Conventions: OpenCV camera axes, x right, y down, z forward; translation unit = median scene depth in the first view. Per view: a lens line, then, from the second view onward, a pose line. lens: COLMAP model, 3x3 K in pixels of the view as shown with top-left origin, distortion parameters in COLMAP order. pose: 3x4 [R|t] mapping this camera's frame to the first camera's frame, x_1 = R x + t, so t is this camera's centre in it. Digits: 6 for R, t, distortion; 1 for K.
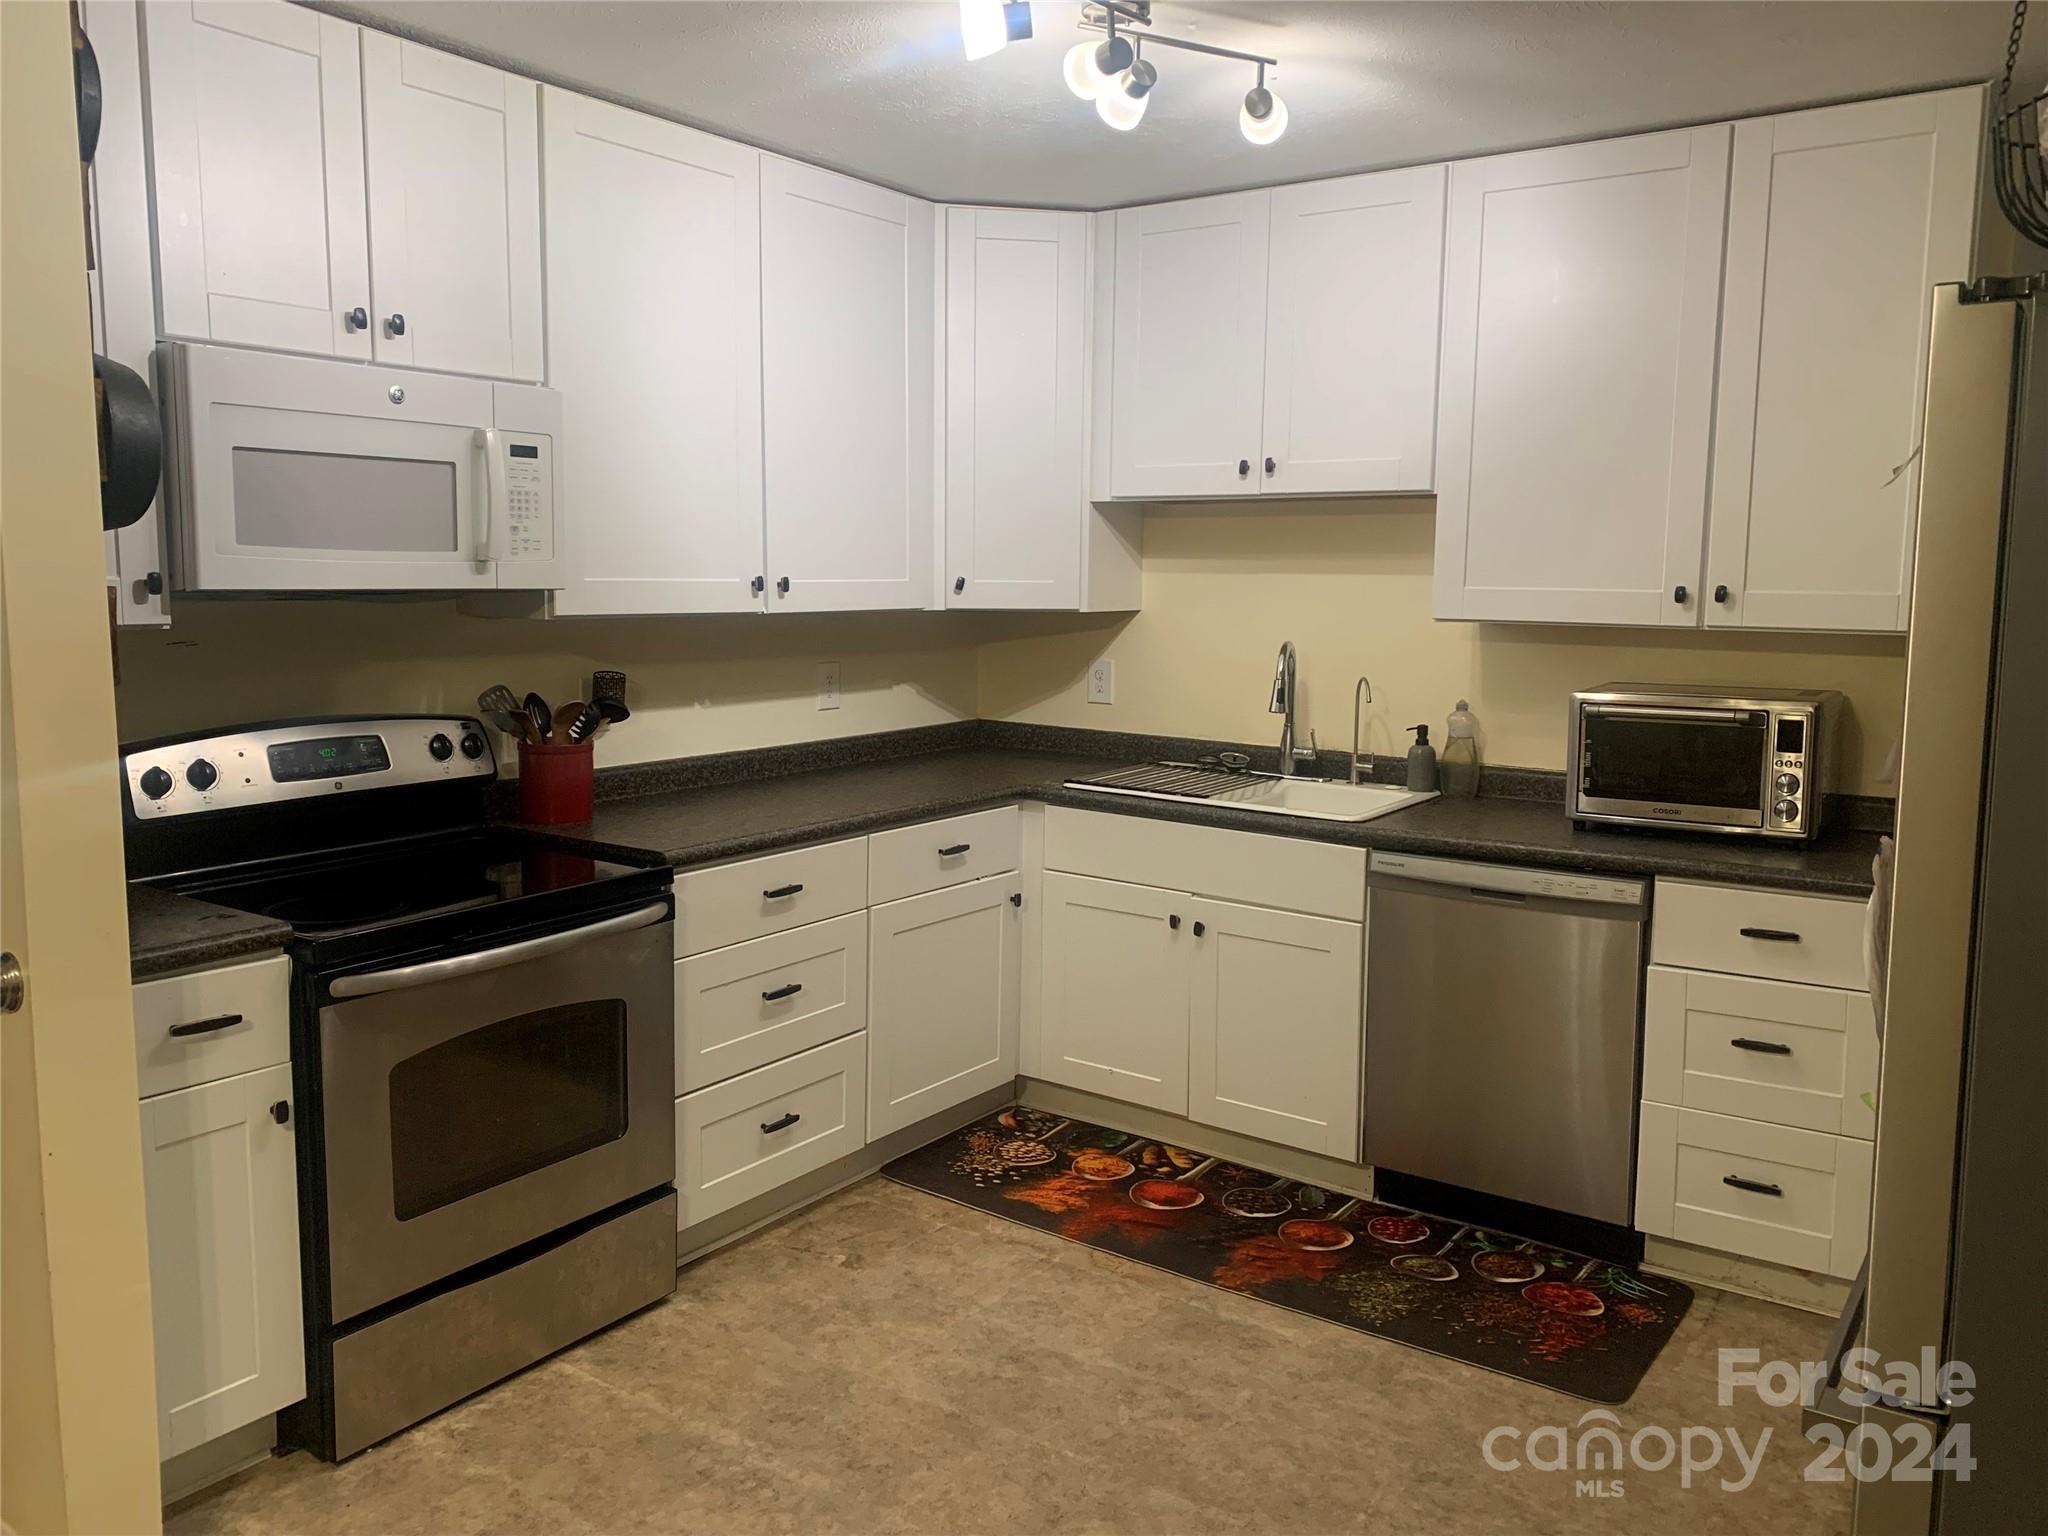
lens RADIAL K [[1560.1, 0, 1024.0], [0, 1560.1, 768.0], [0, 0, 1]] dist [0.004267, 0.005355]
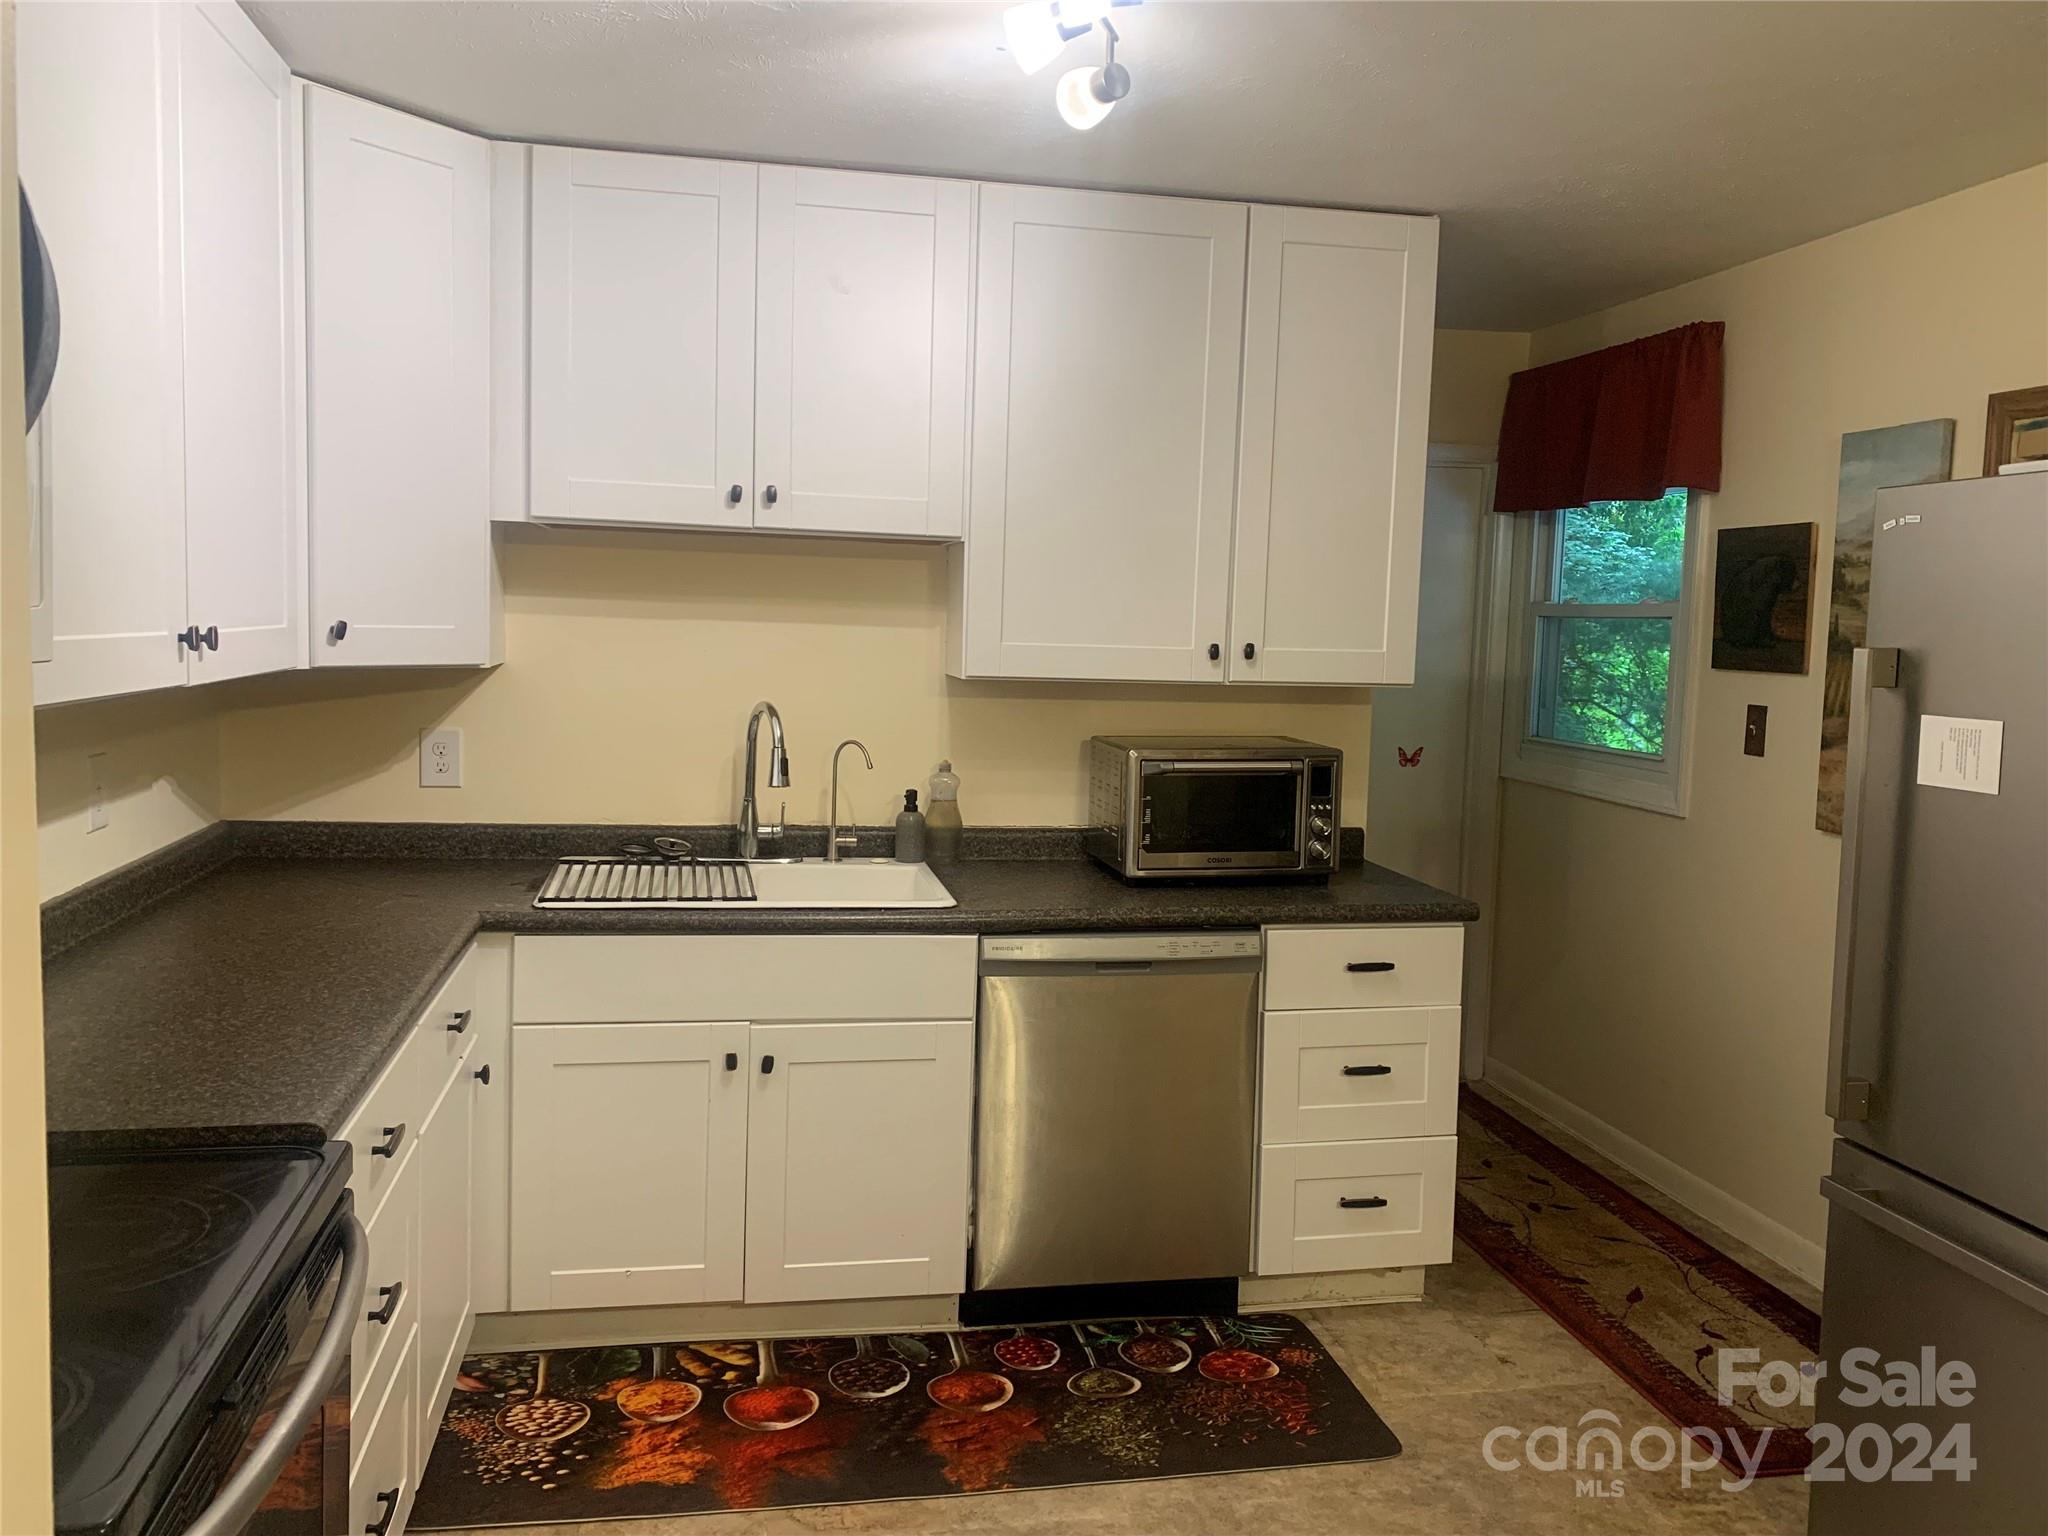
lens RADIAL K [[1578.4, 0, 1028.4], [0, 1578.4, 756.2], [0, 0, 1]] dist [0.101339, -0.184599]
pose [[0.682796, -0.054172, 0.728598, -0.380342], [0.069469, 0.997543, 0.009066, -0.052105], [-0.727299, 0.044425, 0.684881, 0.324274]]
